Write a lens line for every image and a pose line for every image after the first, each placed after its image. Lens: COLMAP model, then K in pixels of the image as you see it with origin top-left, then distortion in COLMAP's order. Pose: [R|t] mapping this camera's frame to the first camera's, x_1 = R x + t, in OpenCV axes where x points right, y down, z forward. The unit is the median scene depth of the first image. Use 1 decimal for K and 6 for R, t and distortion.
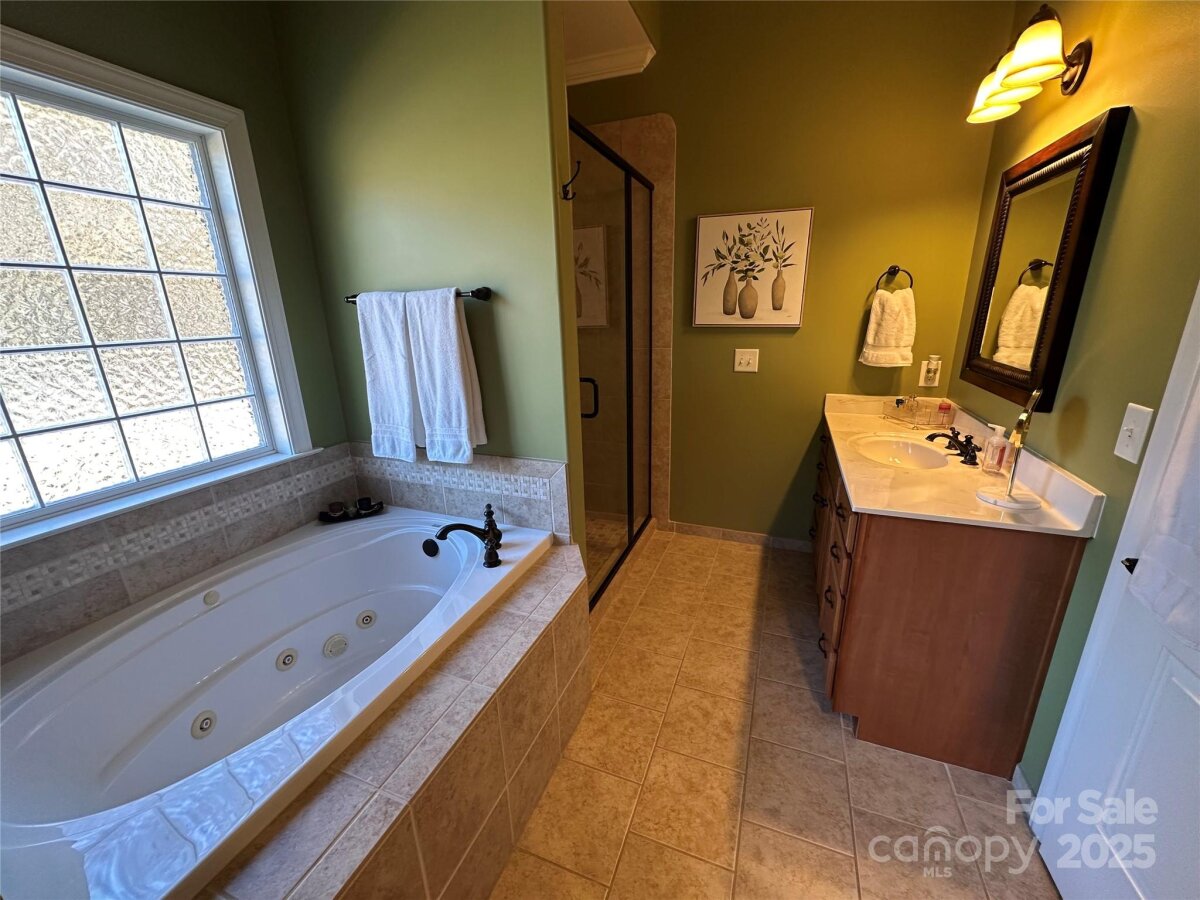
lens RADIAL K [[477.7, 0, 600.0], [0, 477.7, 450.0], [0, 0, 1]] dist [-0.003100, -0.000624]
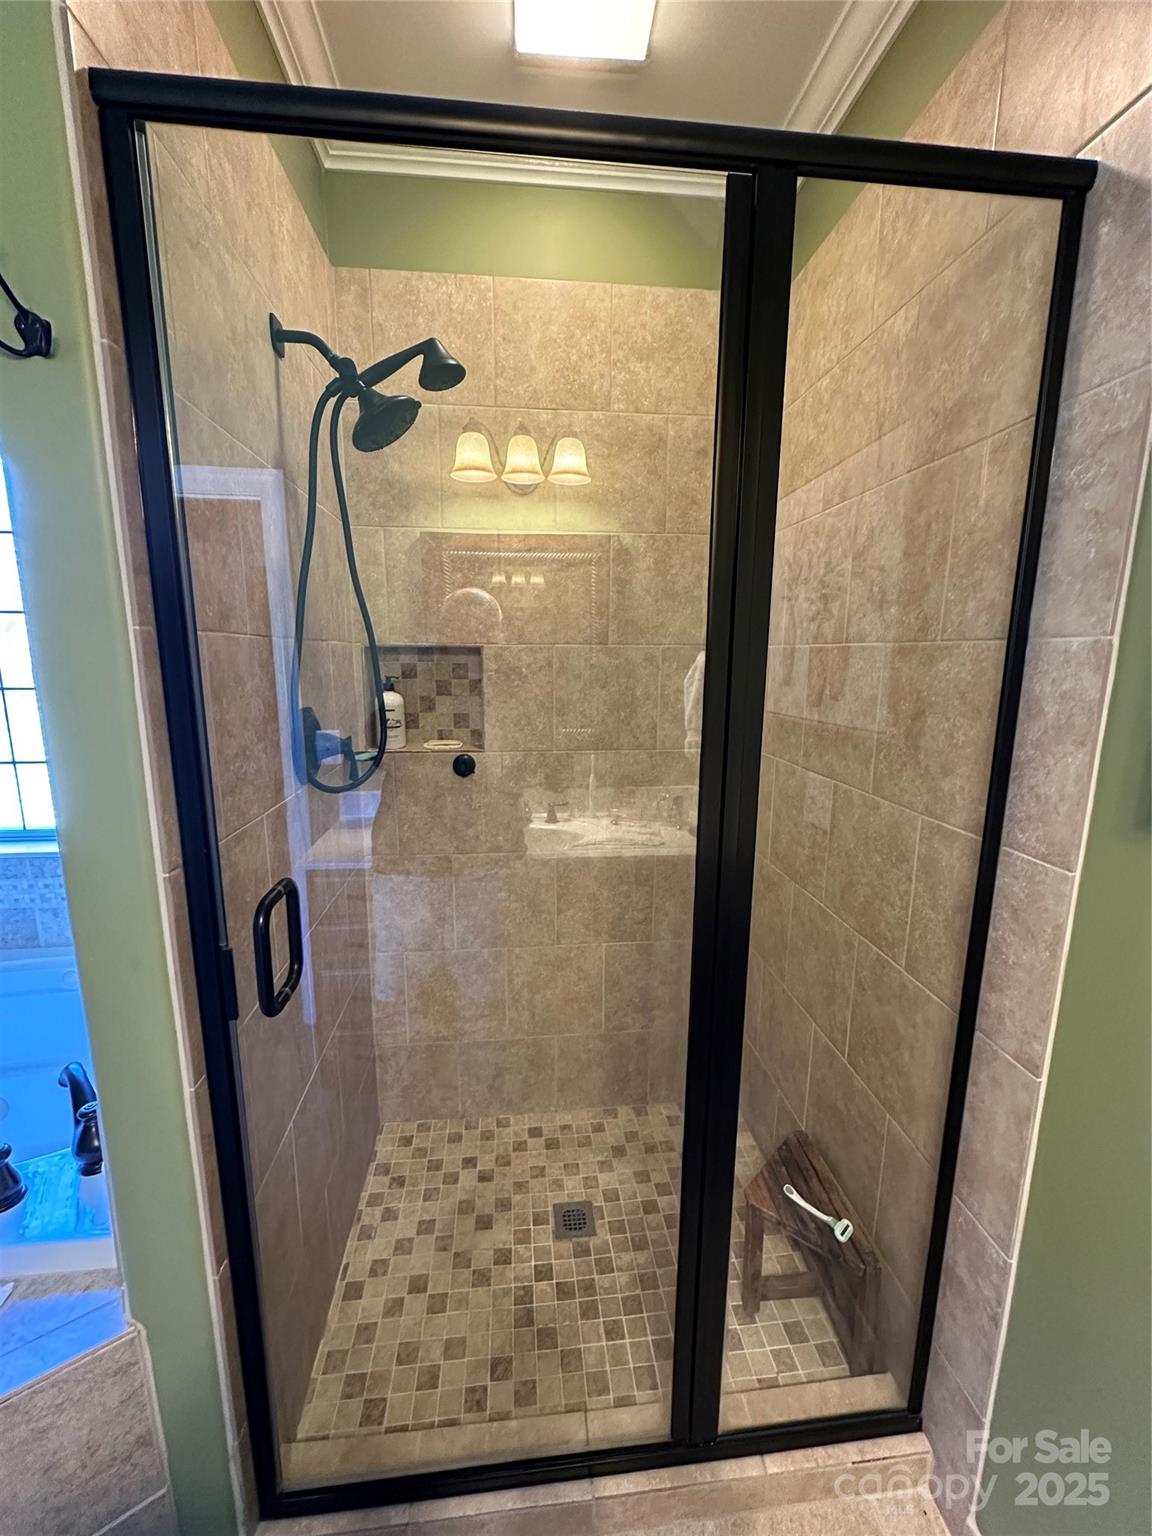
lens RADIAL K [[611.5, 0, 576.0], [0, 611.5, 768.0], [0, 0, 1]] dist [-0.003100, -0.000624]
pose [[0.463697, 0.186973, -0.866040, 0.296205], [-0.275143, 0.959539, 0.059841, -0.226227], [0.842188, 0.210536, 0.496380, 0.693434]]
